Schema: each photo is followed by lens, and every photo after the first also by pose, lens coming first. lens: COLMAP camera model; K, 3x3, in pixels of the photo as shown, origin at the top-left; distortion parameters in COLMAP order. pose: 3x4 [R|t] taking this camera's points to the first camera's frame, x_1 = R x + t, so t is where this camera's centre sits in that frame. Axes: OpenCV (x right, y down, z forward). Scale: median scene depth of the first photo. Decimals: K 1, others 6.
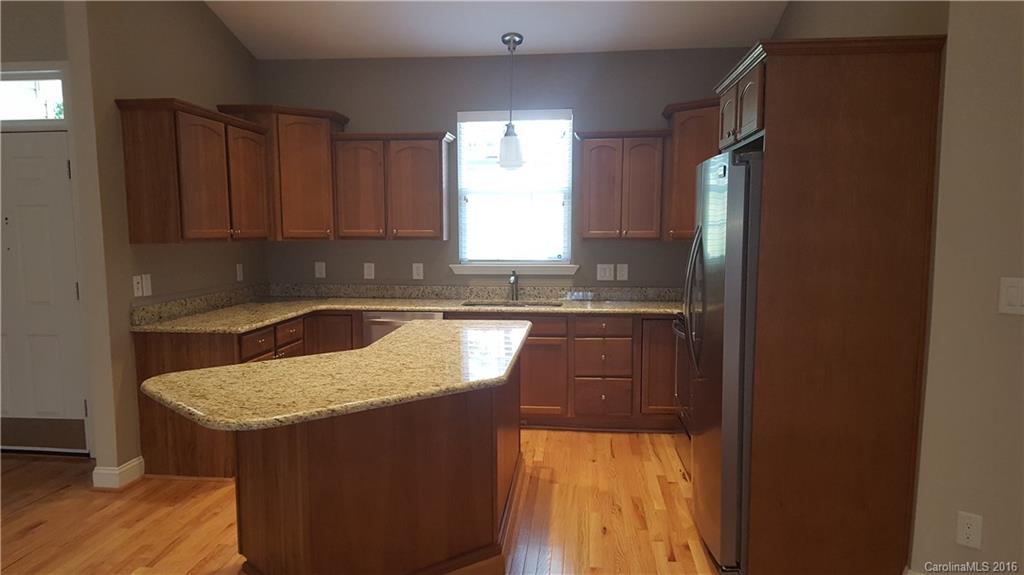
lens RADIAL K [[760.1, 0, 510.6], [0, 760.1, 312.6], [0, 0, 1]] dist [0.029307, -0.046601]
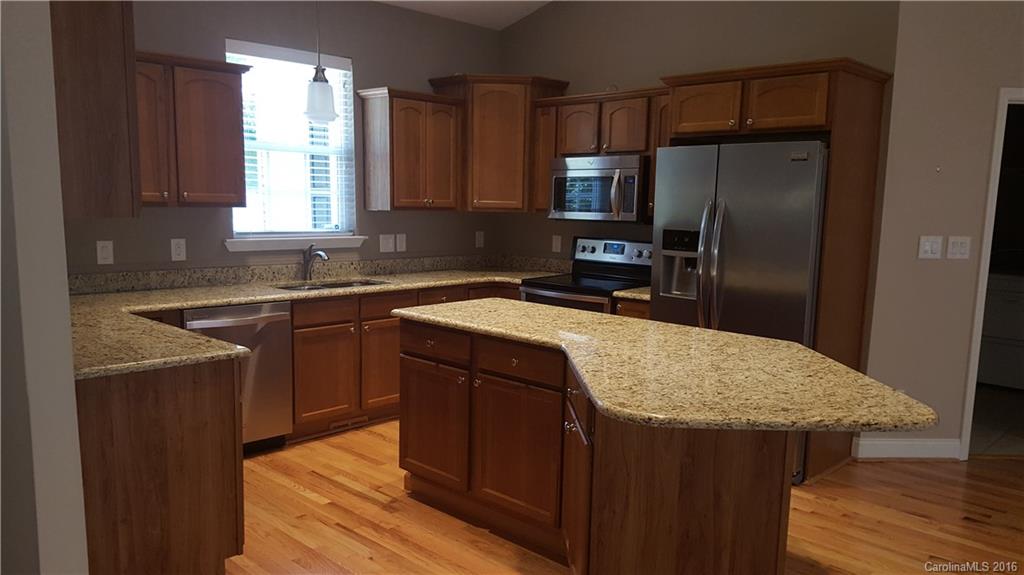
lens RADIAL K [[760.1, 0, 511.8], [0, 760.1, 294.9], [0, 0, 1]] dist [0.029307, -0.046601]
pose [[0.617329, -0.083787, 0.782231, -0.524854], [0.068663, 0.996256, 0.052524, -0.029493], [-0.783703, 0.021285, 0.620771, 0.315825]]
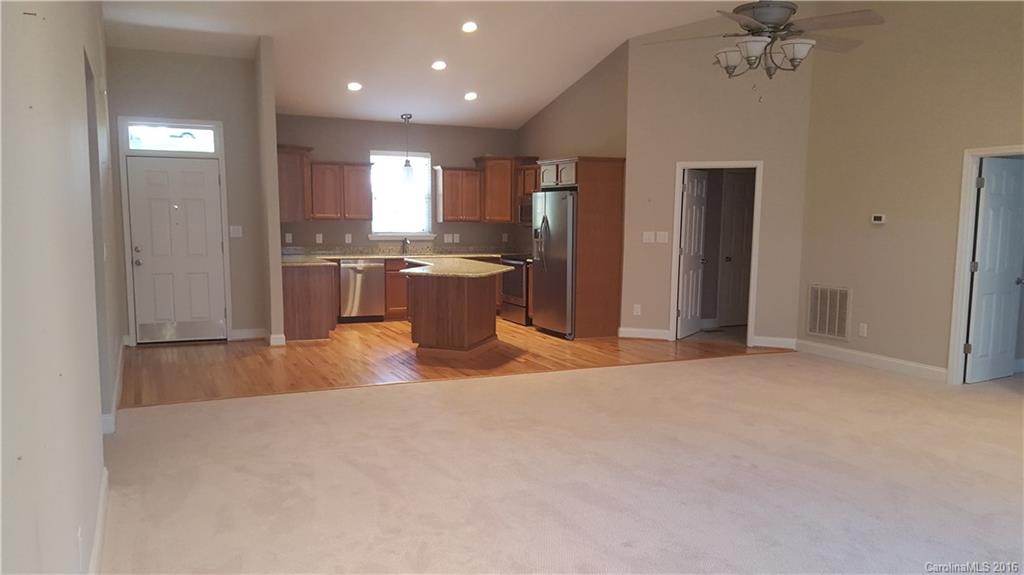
lens RADIAL K [[760.1, 0, 518.3], [0, 760.1, 291.9], [0, 0, 1]] dist [0.029307, -0.046601]
pose [[0.854594, -0.040901, 0.517683, -0.737835], [0.046424, 0.998919, 0.002285, 0.087055], [-0.517217, 0.022080, 0.855569, -0.739433]]
